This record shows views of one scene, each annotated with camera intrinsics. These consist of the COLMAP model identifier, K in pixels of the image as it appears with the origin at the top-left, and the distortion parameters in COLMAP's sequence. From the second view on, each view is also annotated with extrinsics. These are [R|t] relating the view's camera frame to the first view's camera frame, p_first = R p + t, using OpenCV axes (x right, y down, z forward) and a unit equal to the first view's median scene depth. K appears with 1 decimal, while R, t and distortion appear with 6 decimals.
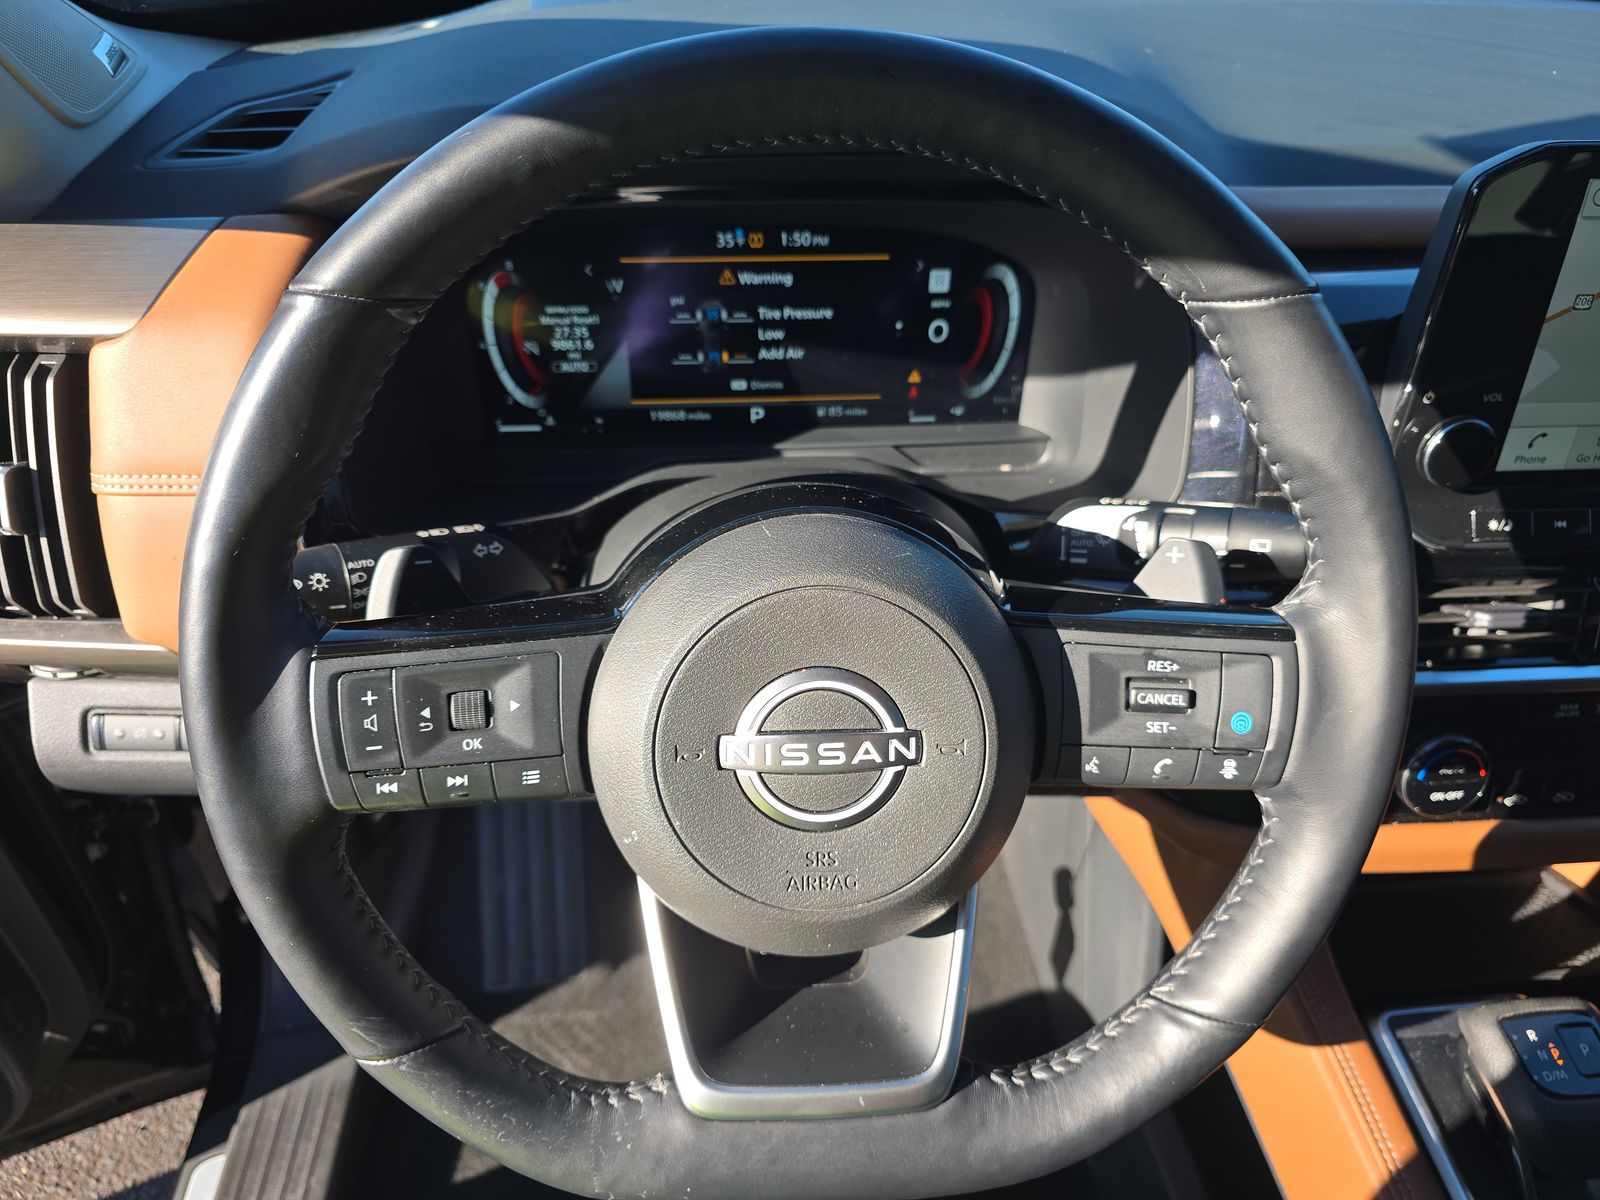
lens RADIAL K [[1062.6, 0, 795.4], [0, 1062.6, 605.8], [0, 0, 1]] dist [0.002768, -0.001684]
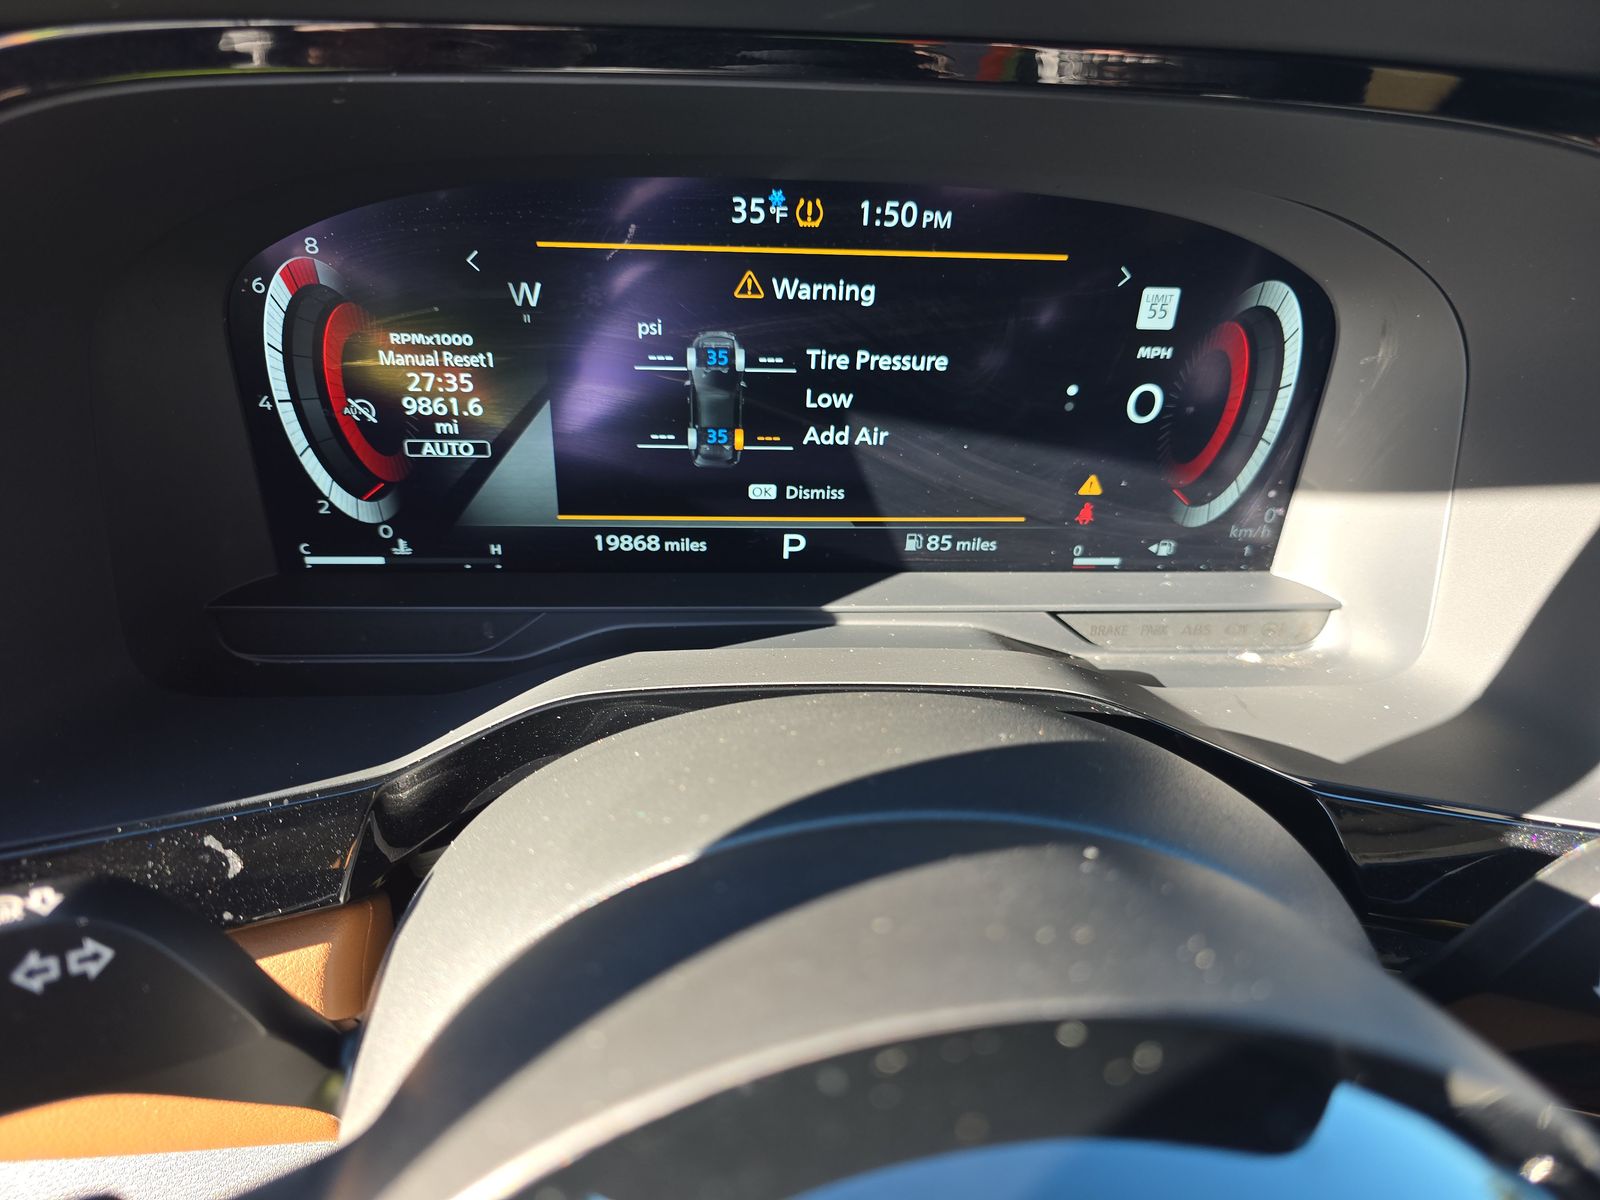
lens RADIAL K [[1062.6, 0, 805.1], [0, 1062.6, 595.8], [0, 0, 1]] dist [0.002768, -0.001684]
pose [[0.999478, 0.029149, 0.013917, -0.038881], [-0.028042, 0.996863, -0.074015, -0.120844], [-0.016031, 0.073586, 0.997160, 0.489434]]
